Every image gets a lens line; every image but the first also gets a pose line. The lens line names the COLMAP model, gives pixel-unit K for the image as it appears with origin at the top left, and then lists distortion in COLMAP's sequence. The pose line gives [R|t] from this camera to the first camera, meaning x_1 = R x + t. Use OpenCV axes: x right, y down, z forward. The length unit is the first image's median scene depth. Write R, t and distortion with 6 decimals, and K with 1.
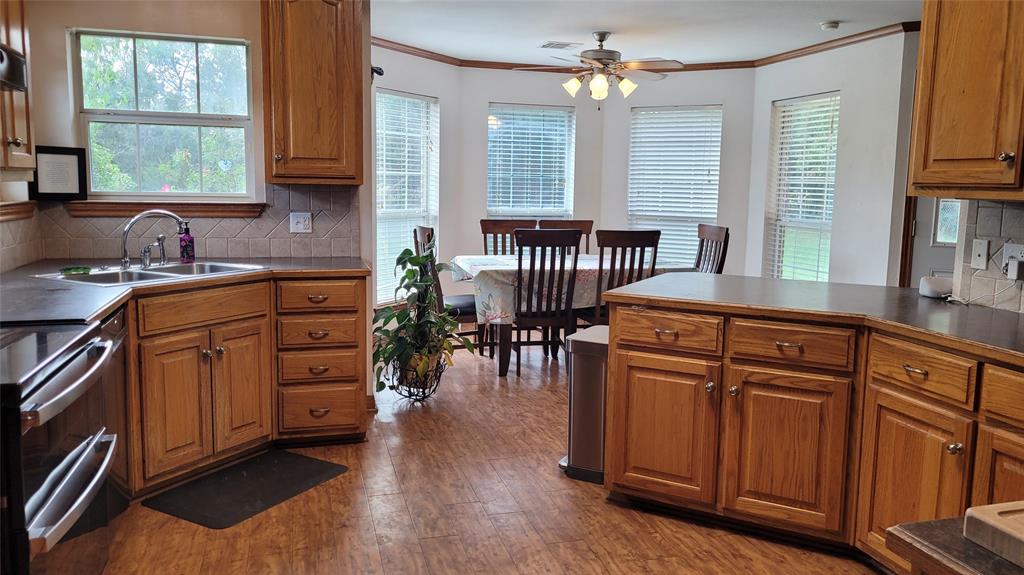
lens RADIAL K [[774.5, 0, 511.4], [0, 774.5, 284.2], [0, 0, 1]] dist [-0.006793, -0.003868]
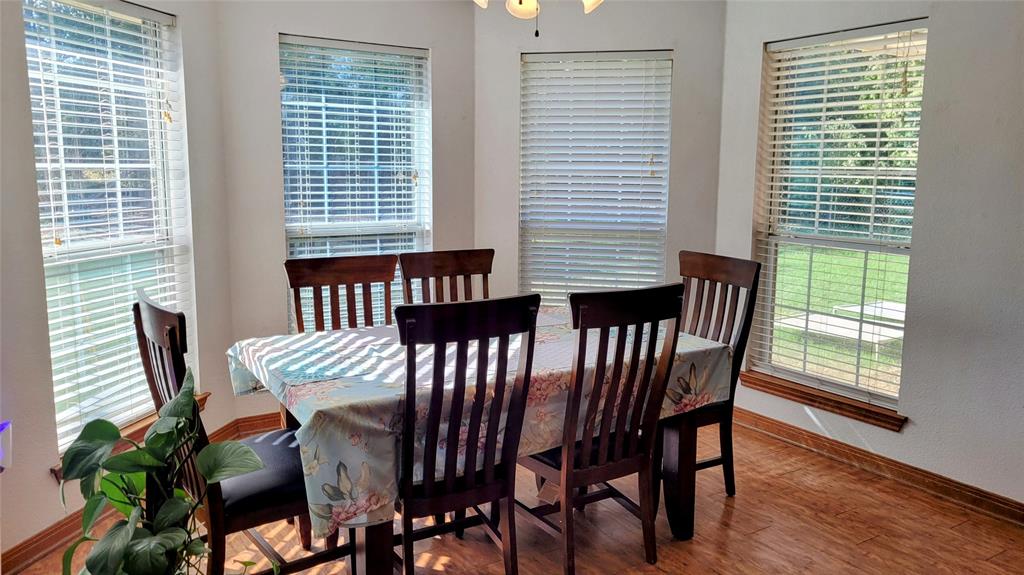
lens RADIAL K [[774.5, 0, 512.6], [0, 774.5, 288.8], [0, 0, 1]] dist [-0.006793, -0.003868]
pose [[0.954637, -0.056030, 0.292452, -0.046794], [0.047329, 0.998203, 0.036749, -0.076287], [-0.293985, -0.021241, 0.955574, 0.485012]]
